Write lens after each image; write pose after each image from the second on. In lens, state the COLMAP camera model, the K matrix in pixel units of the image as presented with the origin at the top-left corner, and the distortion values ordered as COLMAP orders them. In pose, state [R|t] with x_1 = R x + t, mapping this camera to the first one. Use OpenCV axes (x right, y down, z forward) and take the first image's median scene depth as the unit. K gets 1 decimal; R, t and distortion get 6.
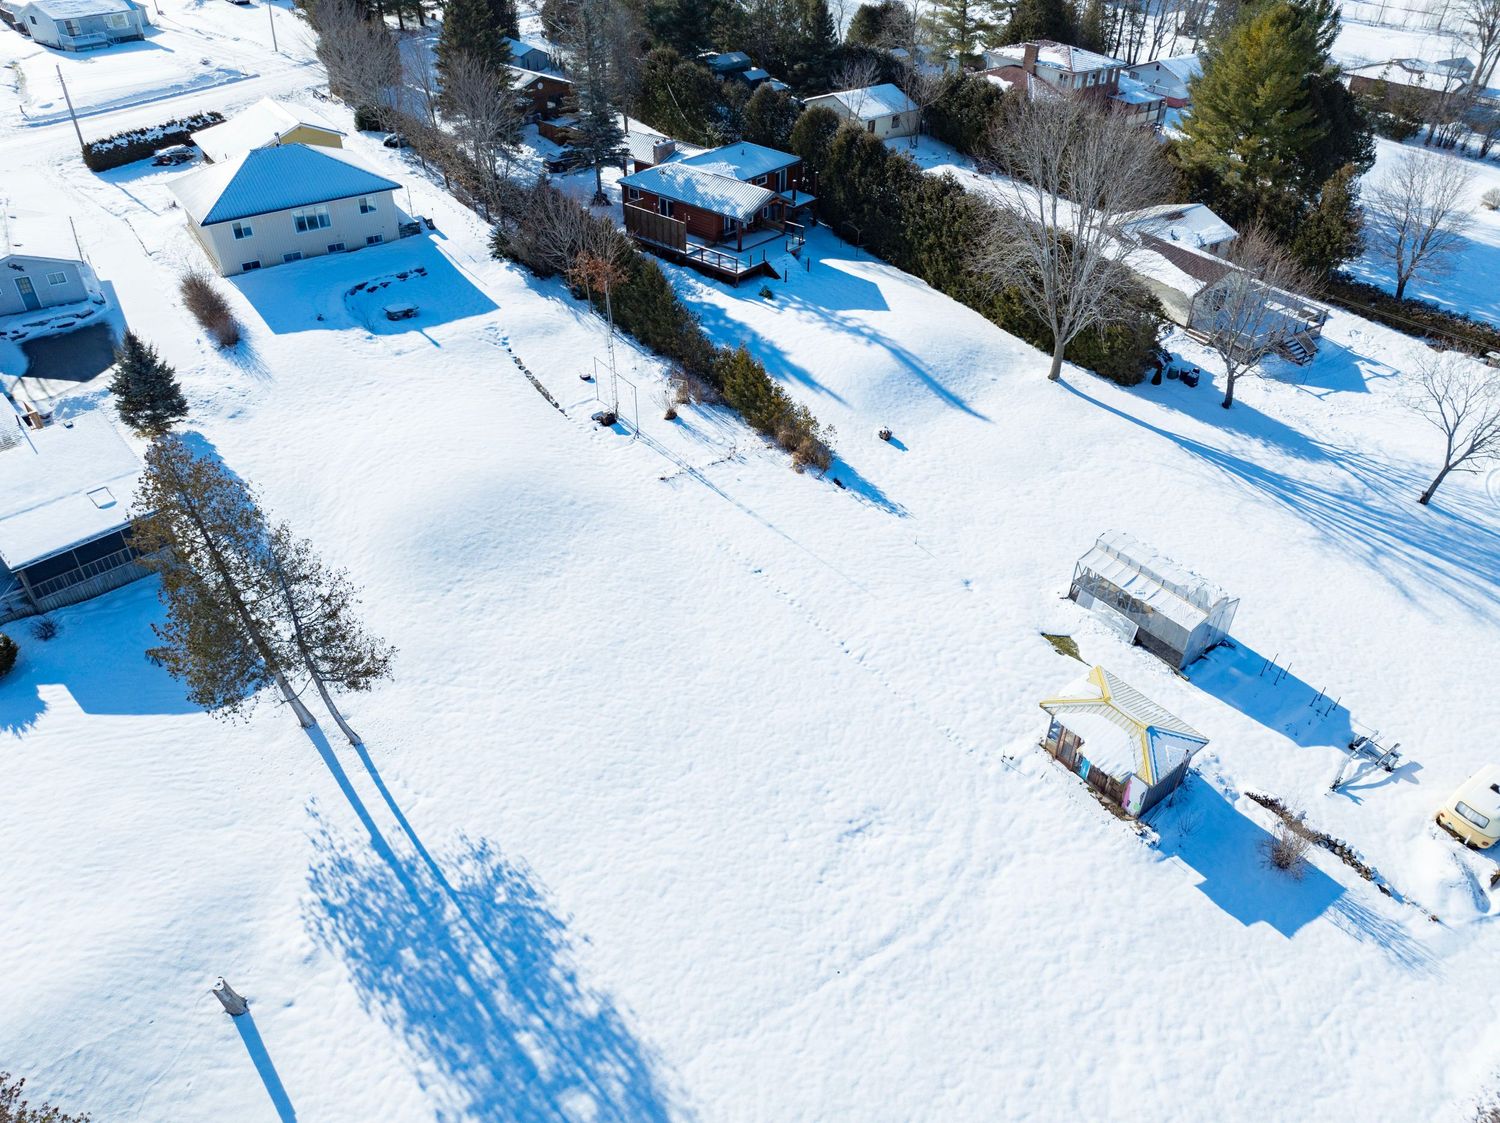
lens RADIAL K [[1054.2, 0, 753.6], [0, 1054.2, 556.8], [0, 0, 1]] dist [-0.042036, 0.003382]
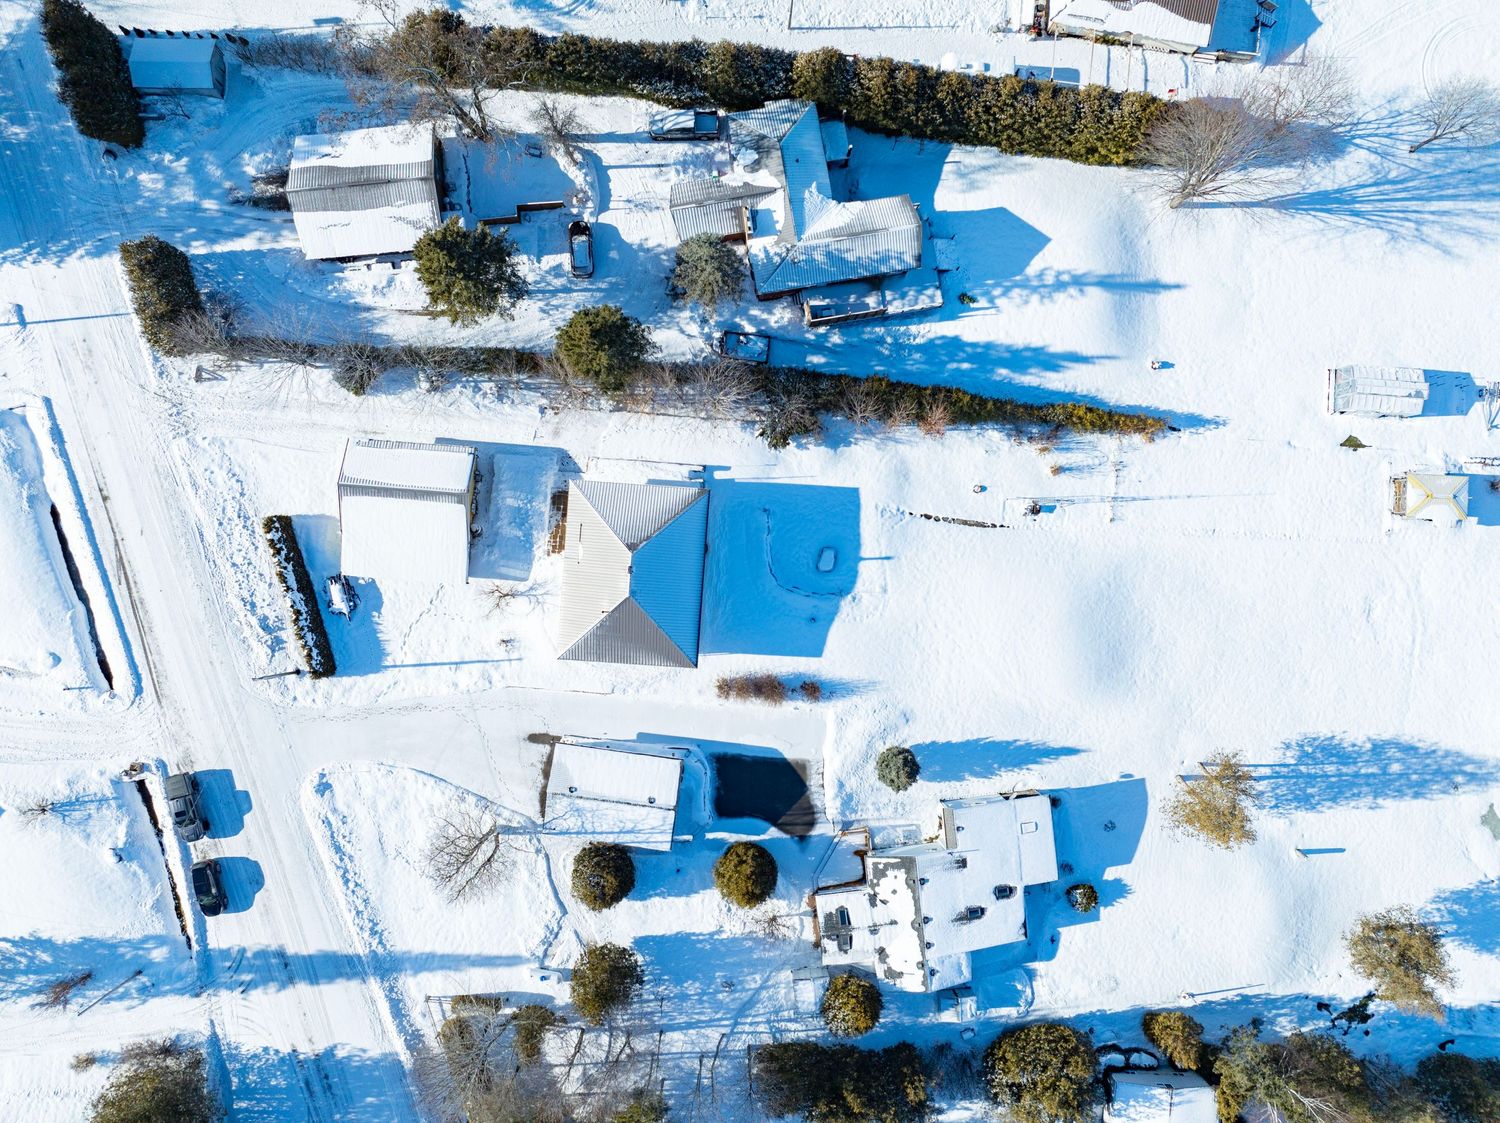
lens RADIAL K [[1054.2, 0, 753.6], [0, 1054.2, 556.8], [0, 0, 1]] dist [-0.042036, 0.003382]
pose [[0.644504, -0.764600, 0.001434, -0.709893], [0.453118, 0.383456, 0.804764, -2.320883], [-0.615873, -0.518024, 0.593592, 0.569396]]
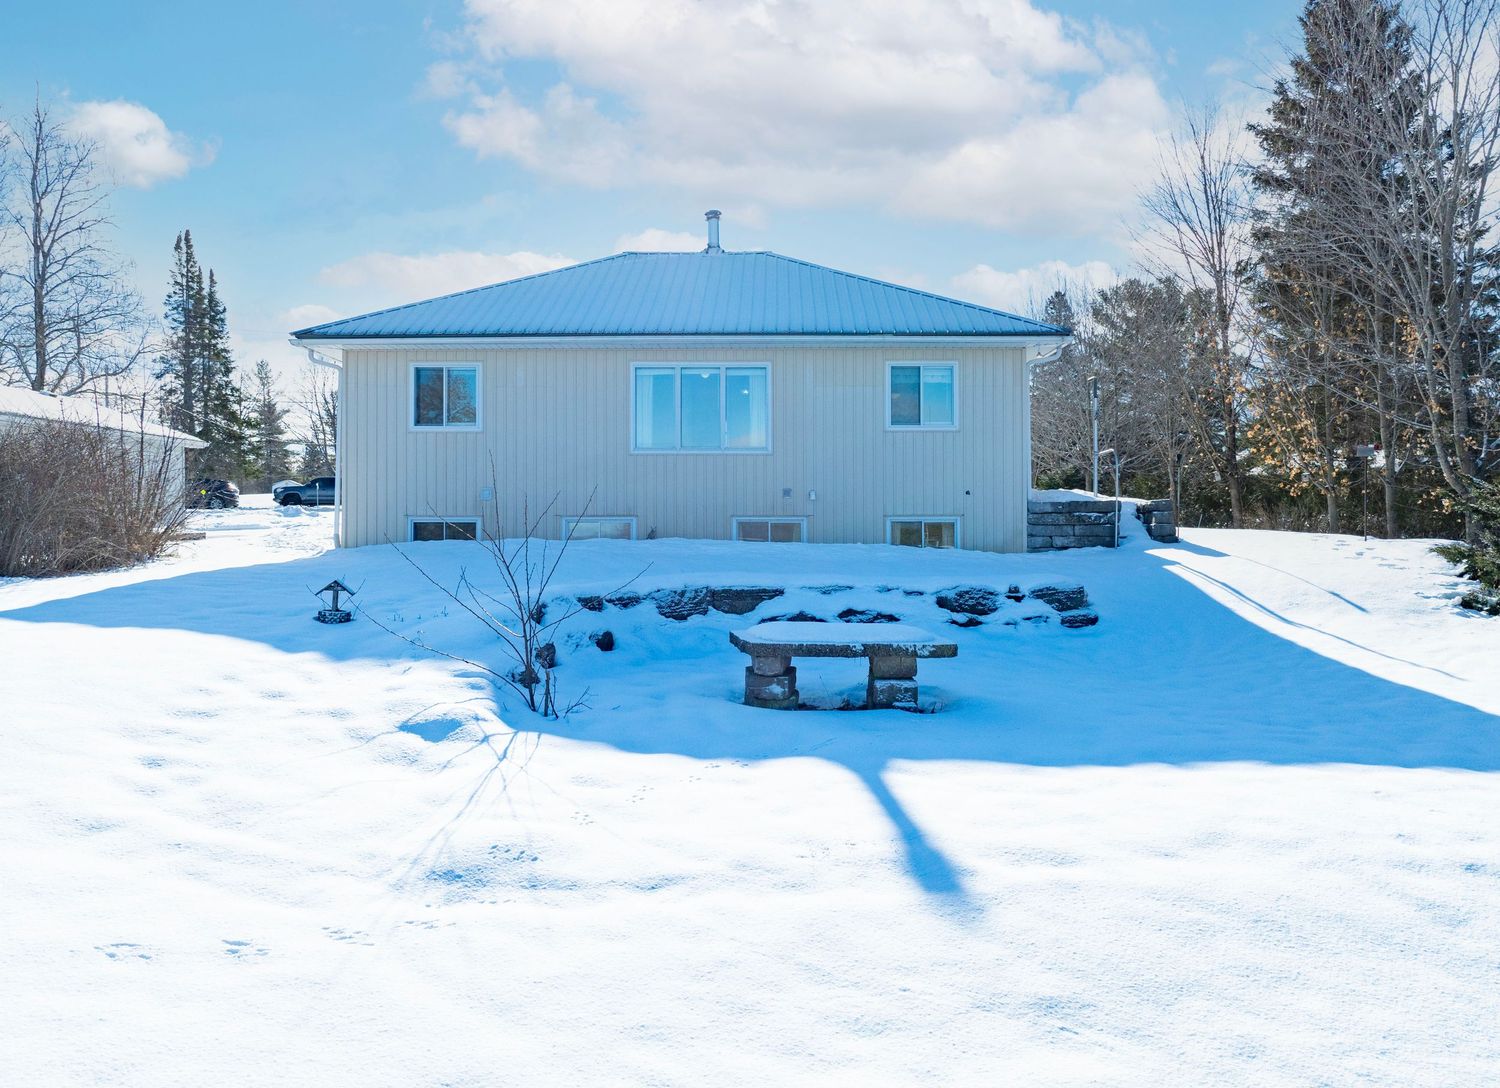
lens RADIAL K [[1152.6, 0, 750.0], [0, 1152.6, 544.0], [0, 0, 1]] dist [0.000198, -0.000500]
pose [[0.798814, -0.009795, -0.601498, -0.454767], [-0.351401, 0.803954, -0.479766, -0.303732], [0.488276, 0.594610, 0.638768, 1.593208]]
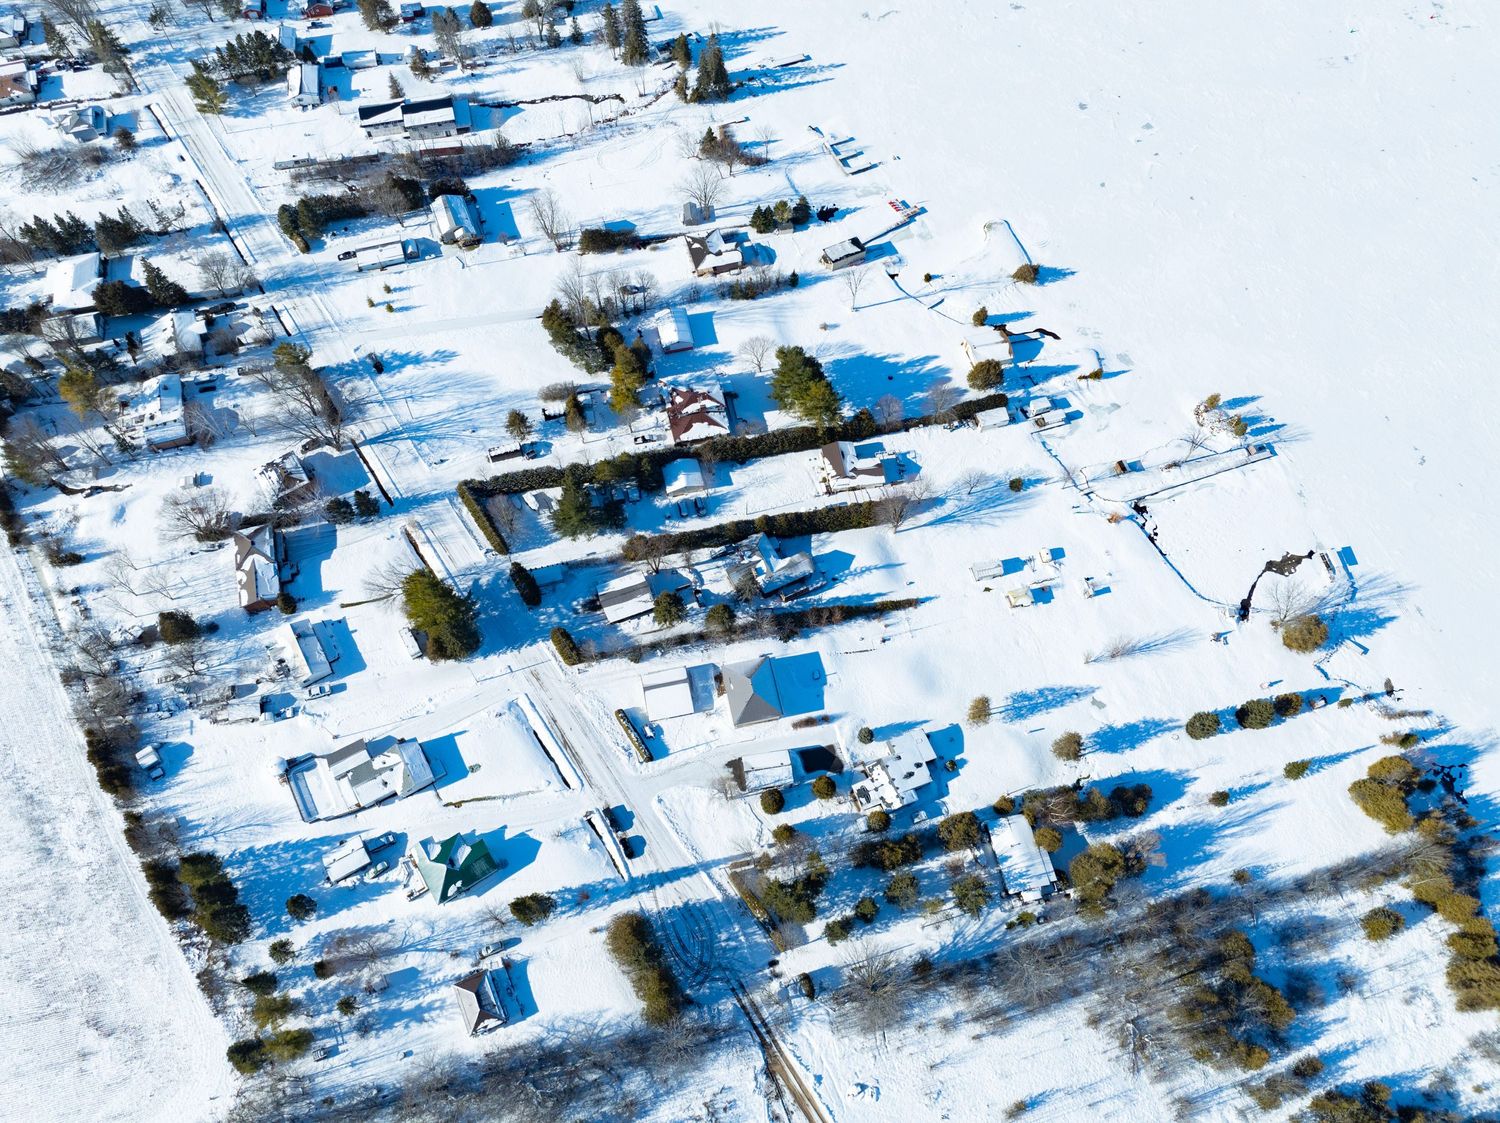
lens RADIAL K [[1029.7, 0, 750.0], [0, 1029.7, 561.5], [0, 0, 1]] dist [-0.016269, -0.000123]
pose [[0.401131, -0.819022, 0.410241, -2.693760], [0.547325, 0.573414, 0.609616, -4.694236], [-0.734527, -0.020001, 0.678285, -1.977346]]
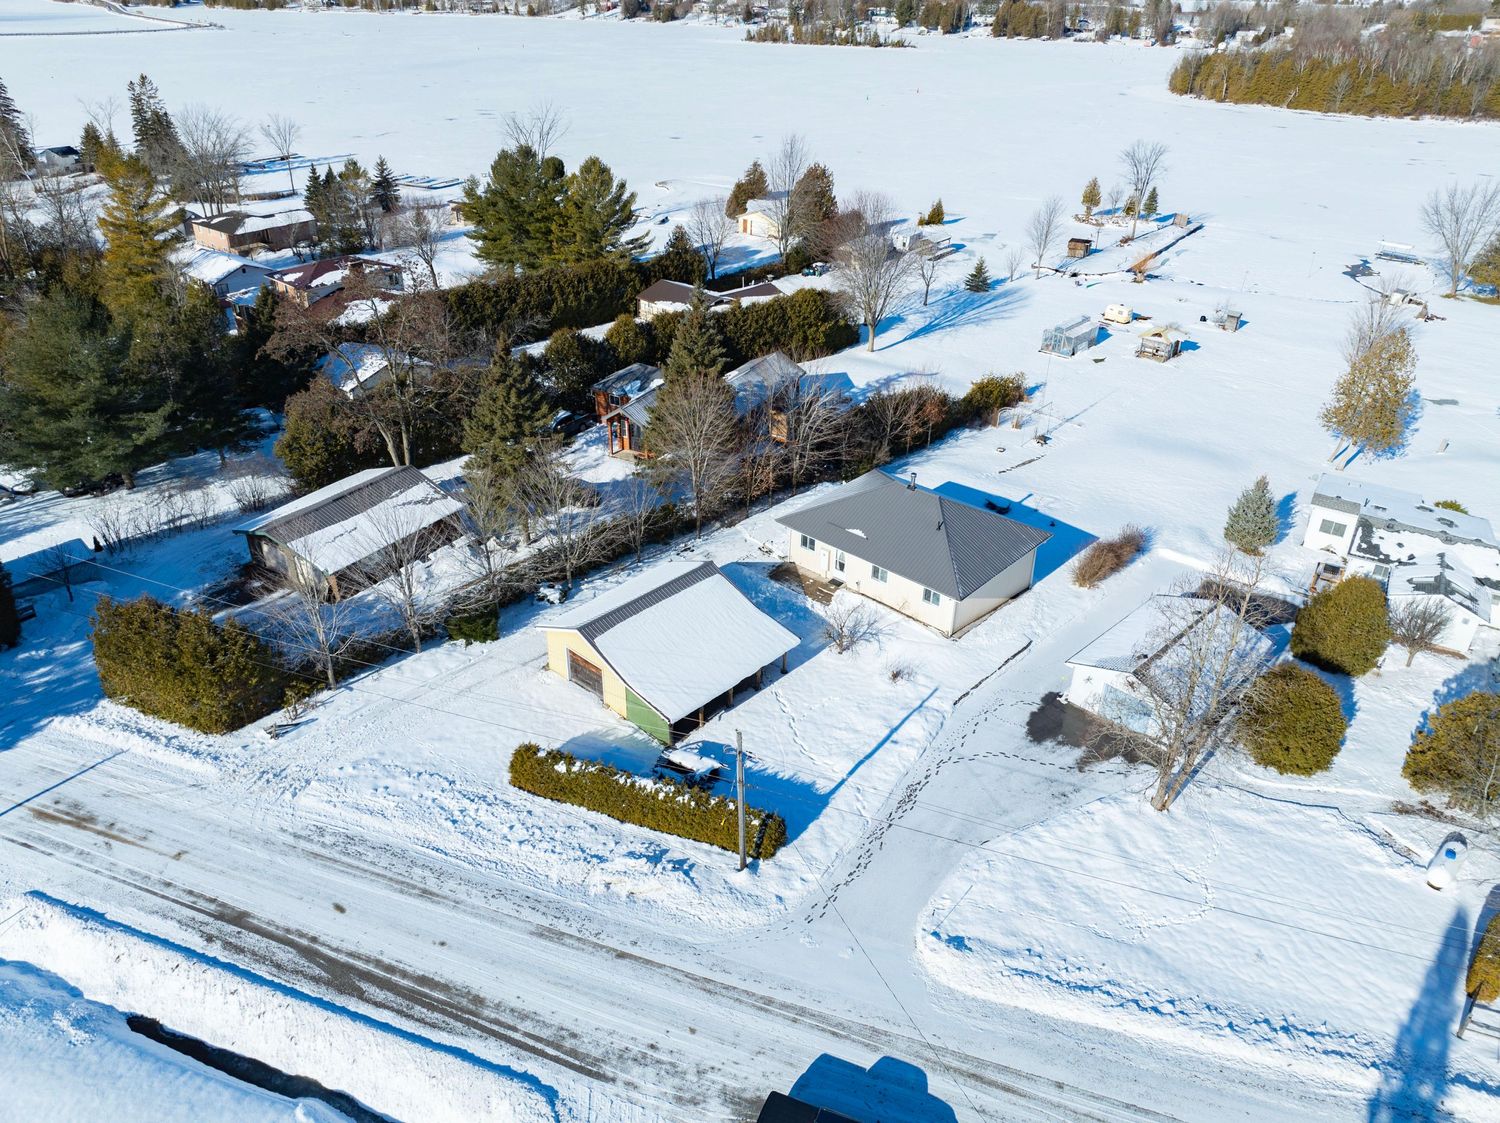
lens RADIAL K [[1054.2, 0, 753.6], [0, 1054.2, 556.8], [0, 0, 1]] dist [-0.042036, 0.003382]
pose [[-0.203515, -0.505054, 0.838750, -2.328200], [0.572917, 0.633262, 0.520332, -1.735342], [-0.793945, 0.586429, 0.160476, 1.924938]]
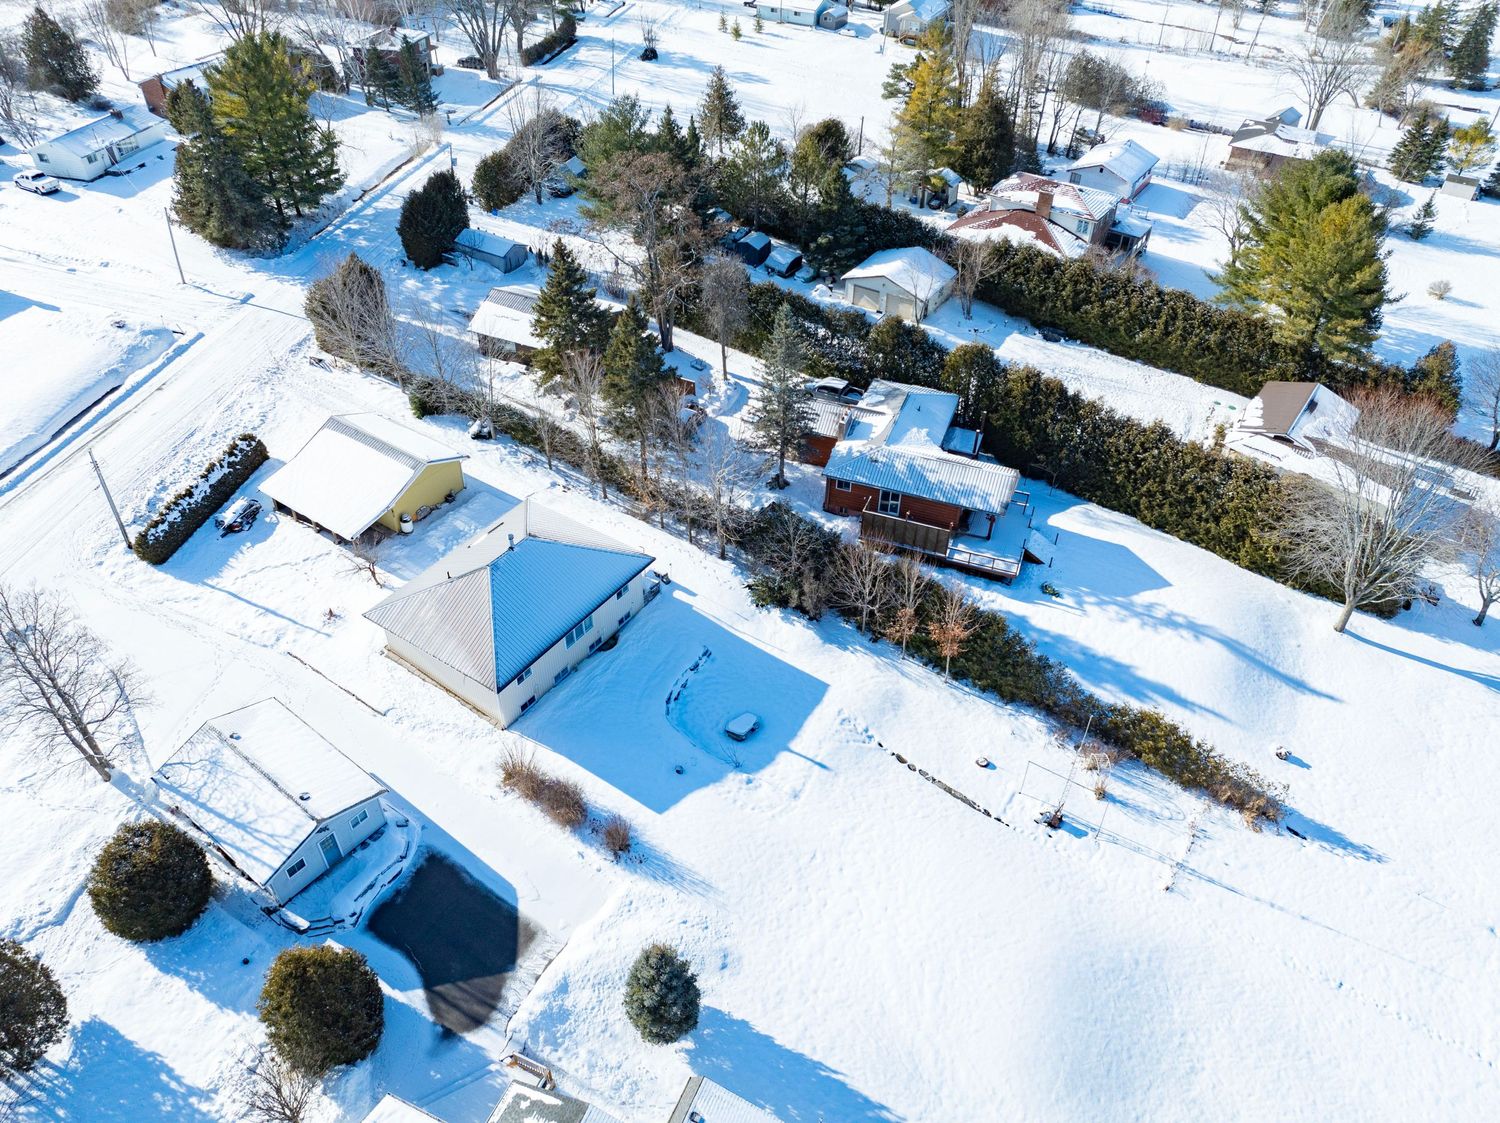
lens RADIAL K [[1054.2, 0, 753.6], [0, 1054.2, 556.8], [0, 0, 1]] dist [-0.042036, 0.003382]
pose [[0.939143, -0.218280, 0.265262, -0.965073], [0.203872, 0.975638, 0.081041, -0.804882], [-0.276490, -0.022030, 0.960764, 0.269804]]
